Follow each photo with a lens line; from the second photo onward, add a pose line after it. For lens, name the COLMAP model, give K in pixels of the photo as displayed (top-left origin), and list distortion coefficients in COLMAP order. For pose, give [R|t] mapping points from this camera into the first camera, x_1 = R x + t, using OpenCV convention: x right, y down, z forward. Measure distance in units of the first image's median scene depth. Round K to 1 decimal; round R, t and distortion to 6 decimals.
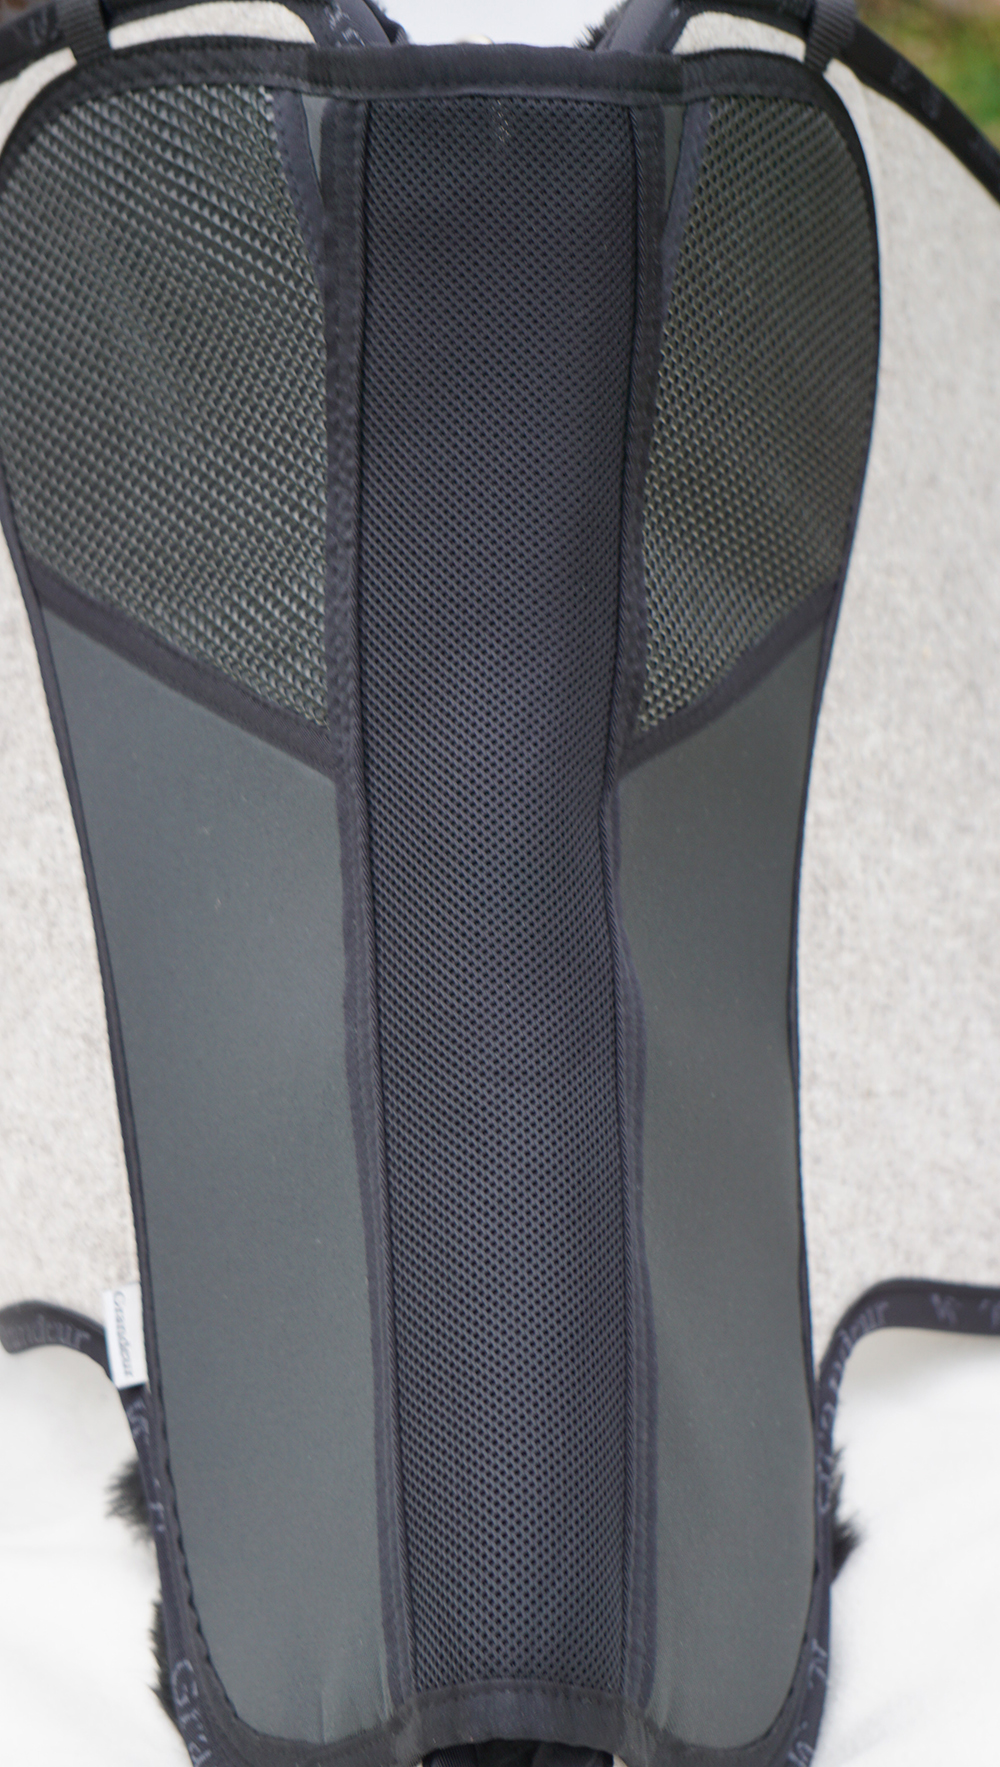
lens RADIAL K [[4767.0, 0, 494.0], [0, 4767.0, 888.8], [0, 0, 1]] dist [0.413615, 0.000000]
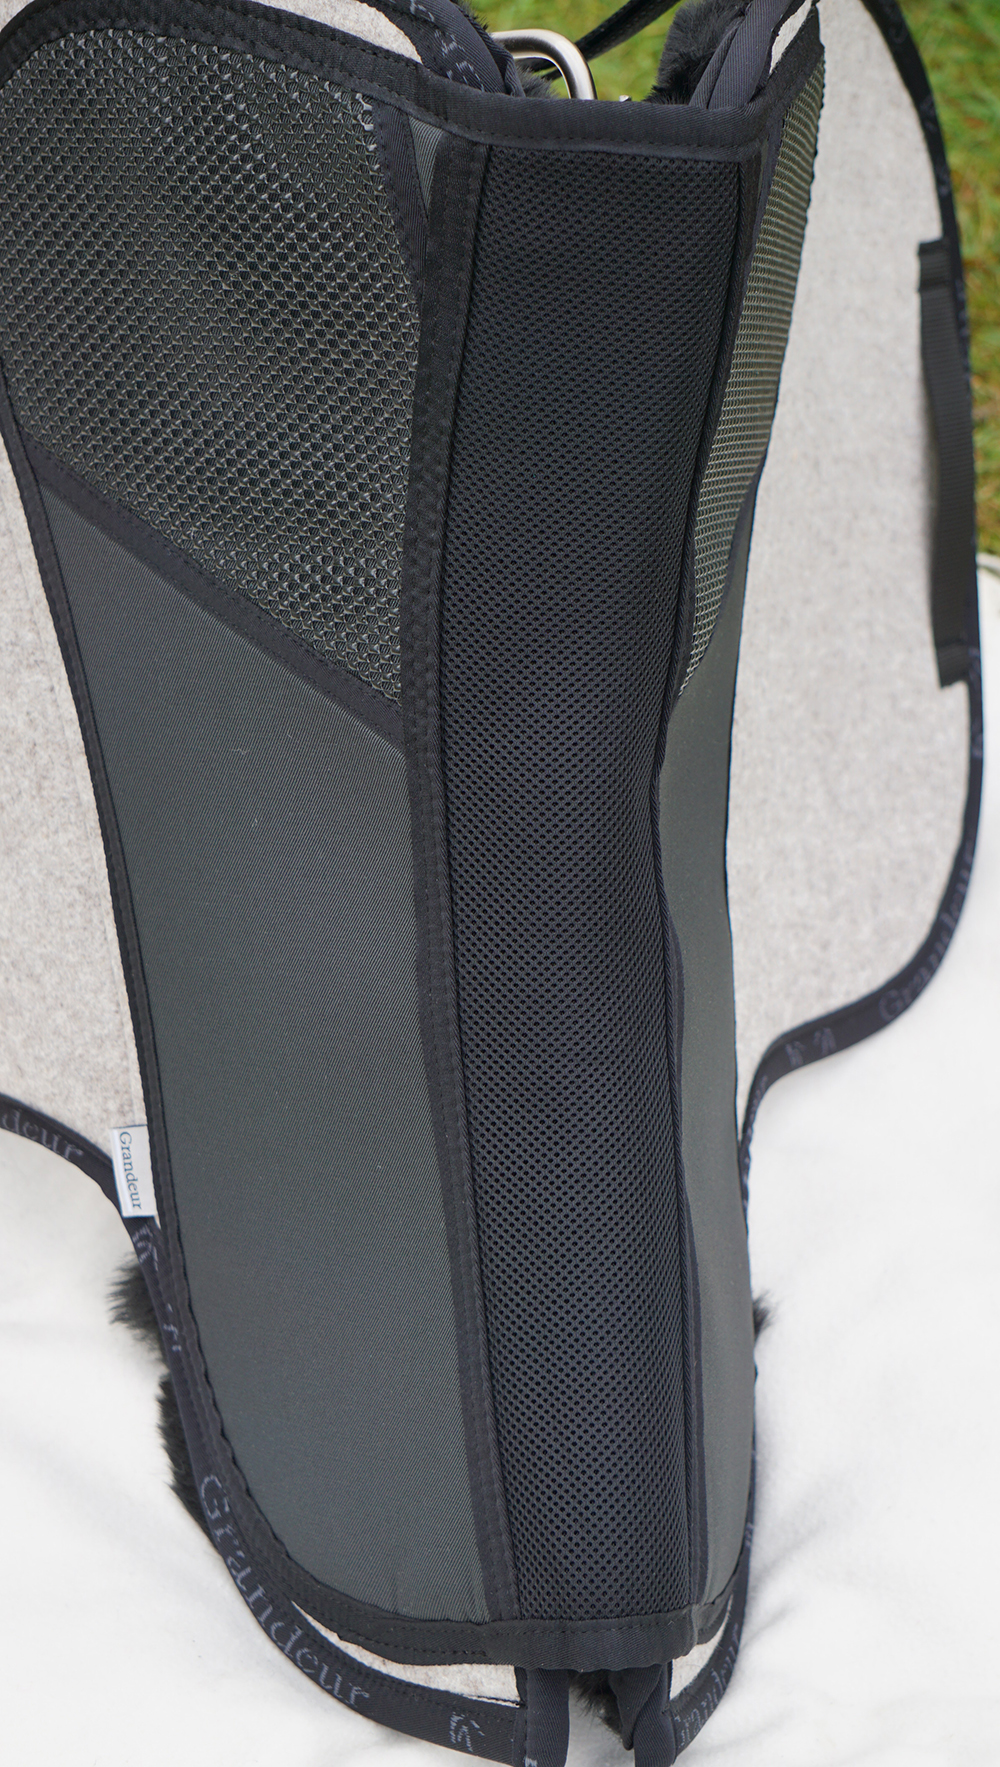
lens RADIAL K [[4243.1, 0, 505.9], [0, 4243.1, 878.4], [0, 0, 1]] dist [0.223774, 0.000000]
pose [[0.973180, -0.022077, 0.228983, -0.224567], [-0.044341, 0.958717, 0.280885, -0.257940], [-0.225731, -0.283505, 0.932025, 0.102345]]
